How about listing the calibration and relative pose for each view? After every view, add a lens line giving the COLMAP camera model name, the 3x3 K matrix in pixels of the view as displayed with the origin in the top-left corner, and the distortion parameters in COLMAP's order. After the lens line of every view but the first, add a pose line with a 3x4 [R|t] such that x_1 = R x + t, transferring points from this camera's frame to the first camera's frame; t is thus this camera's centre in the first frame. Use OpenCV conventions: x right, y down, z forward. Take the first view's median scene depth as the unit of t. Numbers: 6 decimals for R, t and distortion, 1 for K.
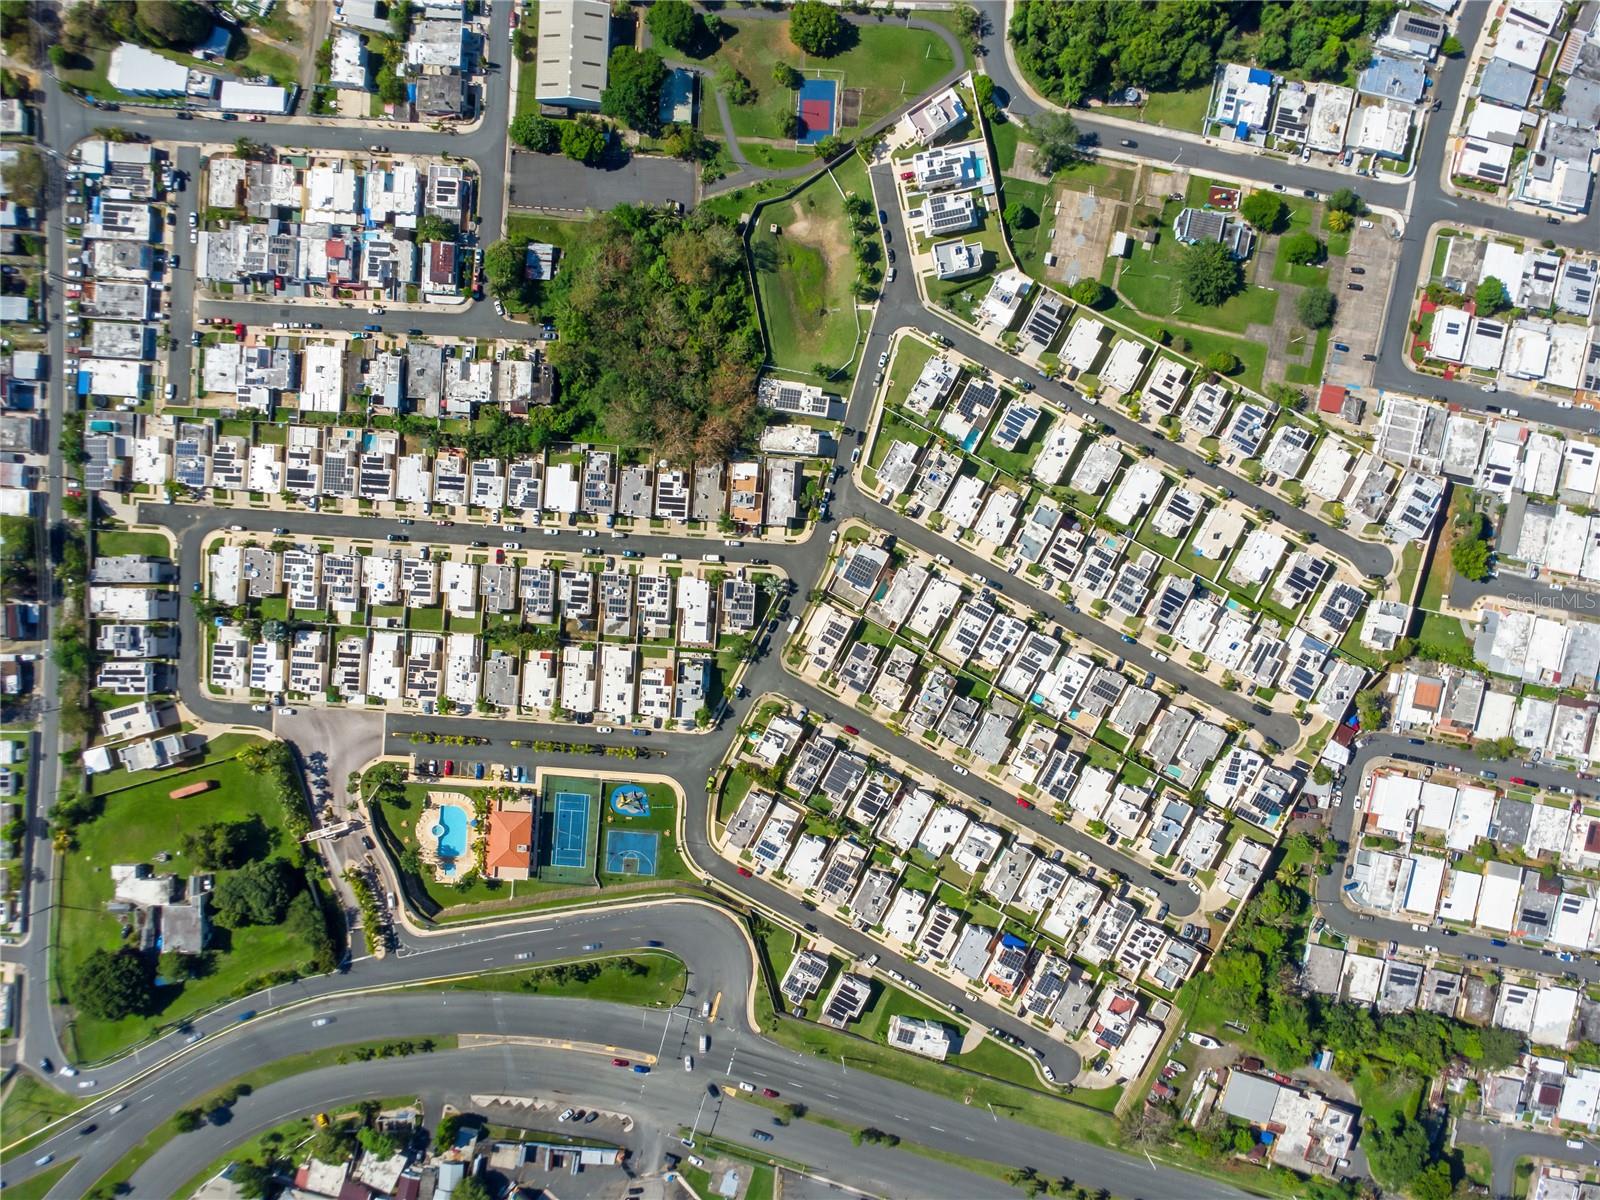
lens RADIAL K [[1166.0, 0, 799.7], [0, 1166.0, 600.6], [0, 0, 1]] dist [0.005358, -0.004665]
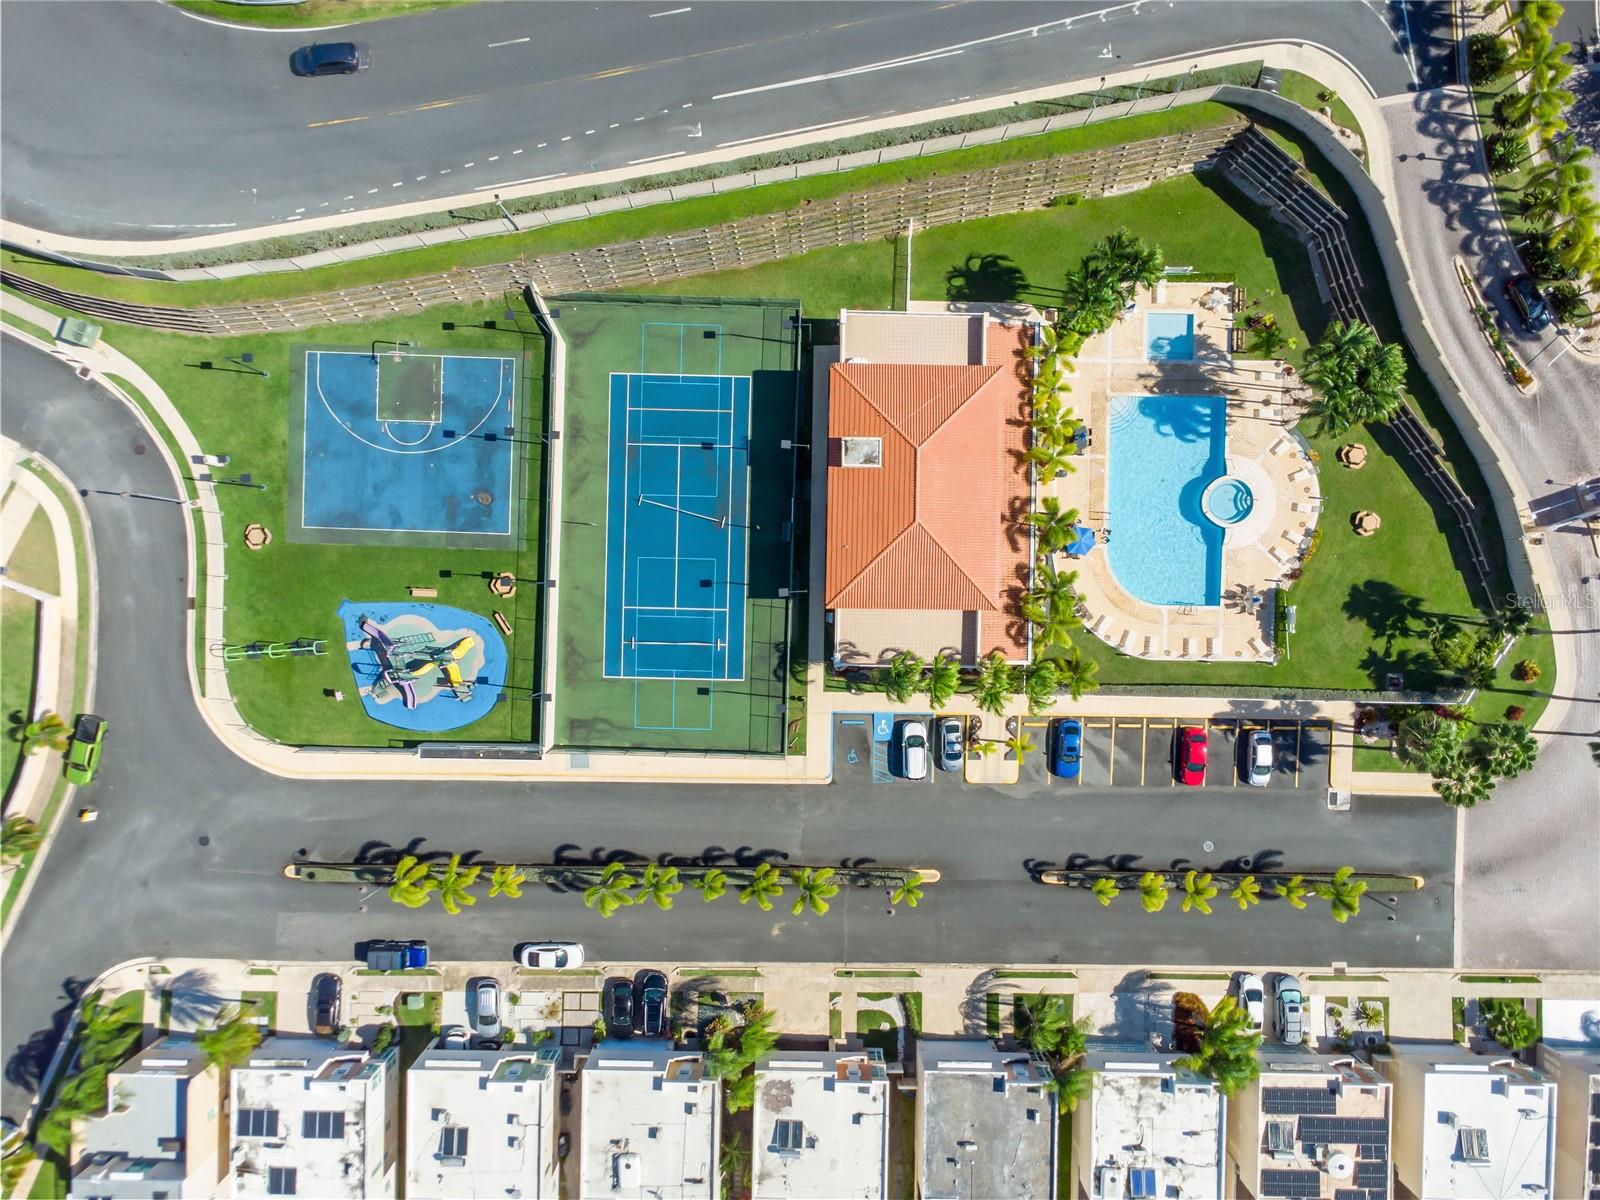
lens RADIAL K [[1166.0, 0, 796.9], [0, 1166.0, 600.1], [0, 0, 1]] dist [0.005358, -0.004665]
pose [[-0.998765, 0.045843, -0.019171, -0.216605], [-0.045166, -0.998387, -0.034407, 0.189667], [-0.020717, -0.033499, 0.999224, 0.764125]]
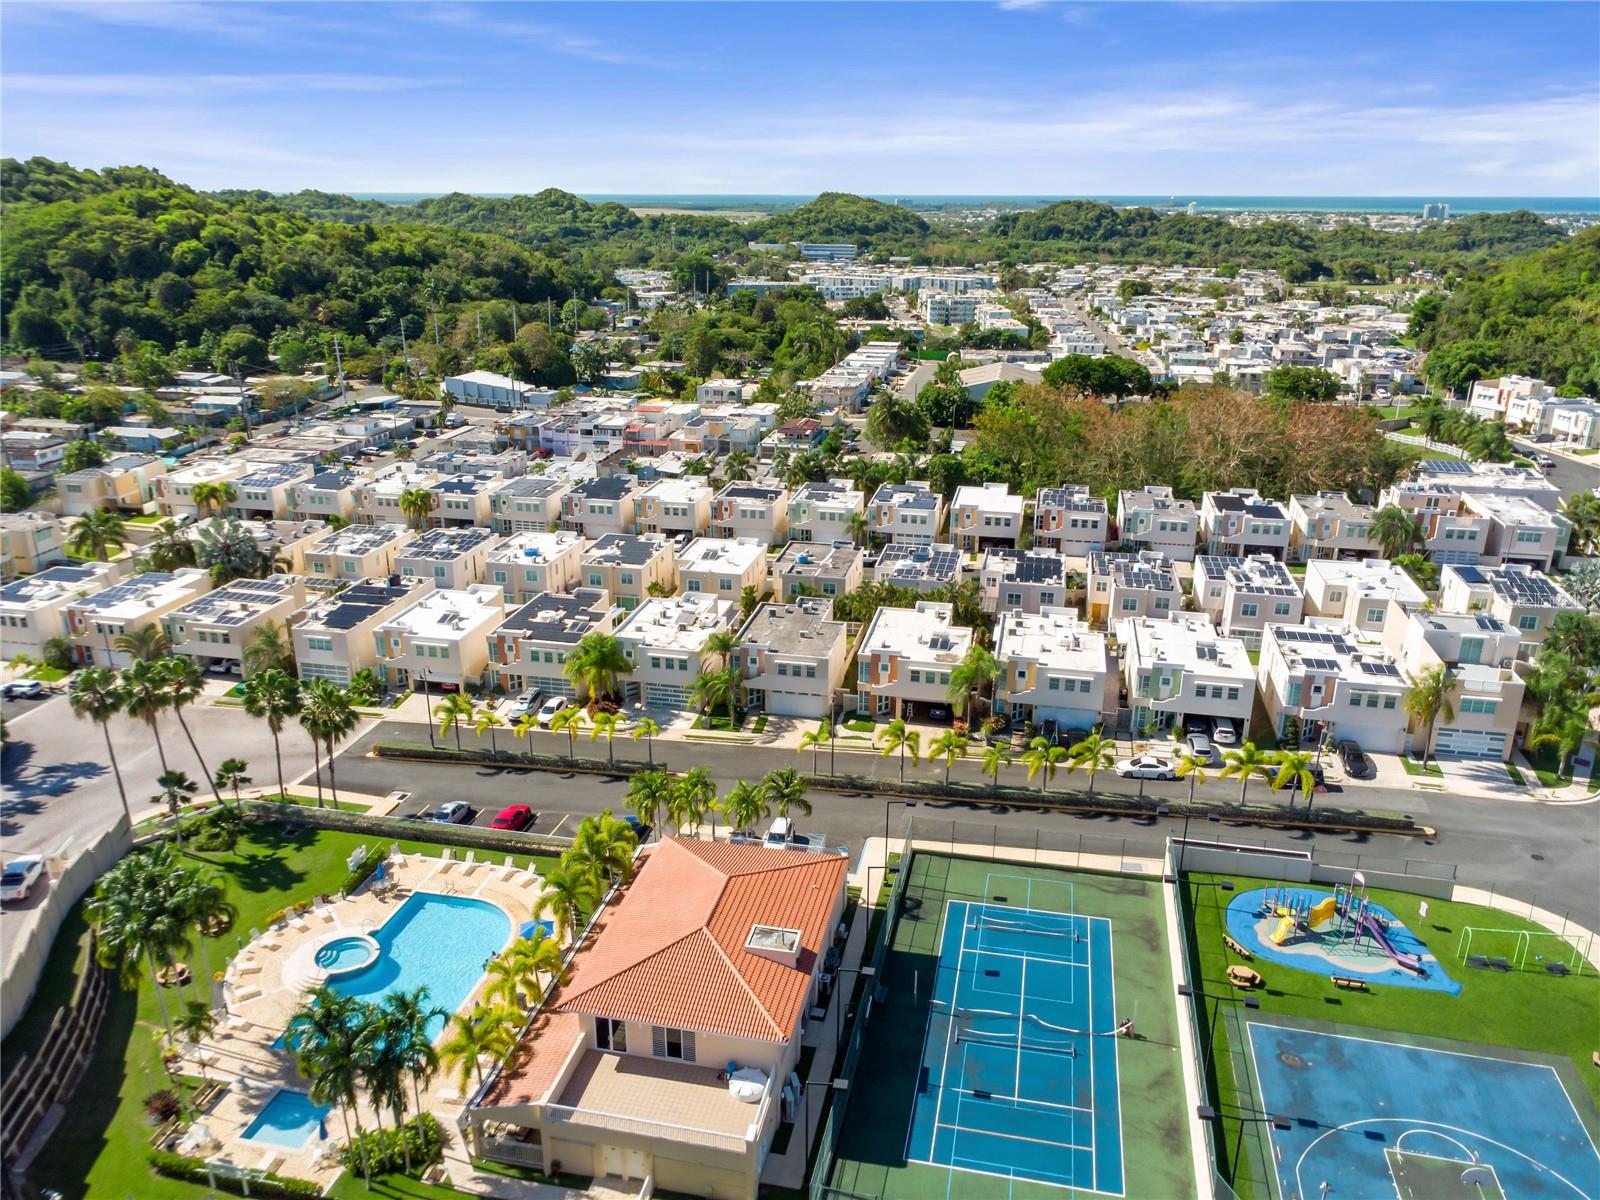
lens RADIAL K [[1166.0, 0, 797.6], [0, 1166.0, 601.8], [0, 0, 1]] dist [0.005358, -0.004665]
pose [[0.988801, 0.036519, -0.144706, -0.208084], [-0.148814, 0.314715, -0.937448, 0.354181], [0.011306, 0.948484, 0.316625, 0.883472]]
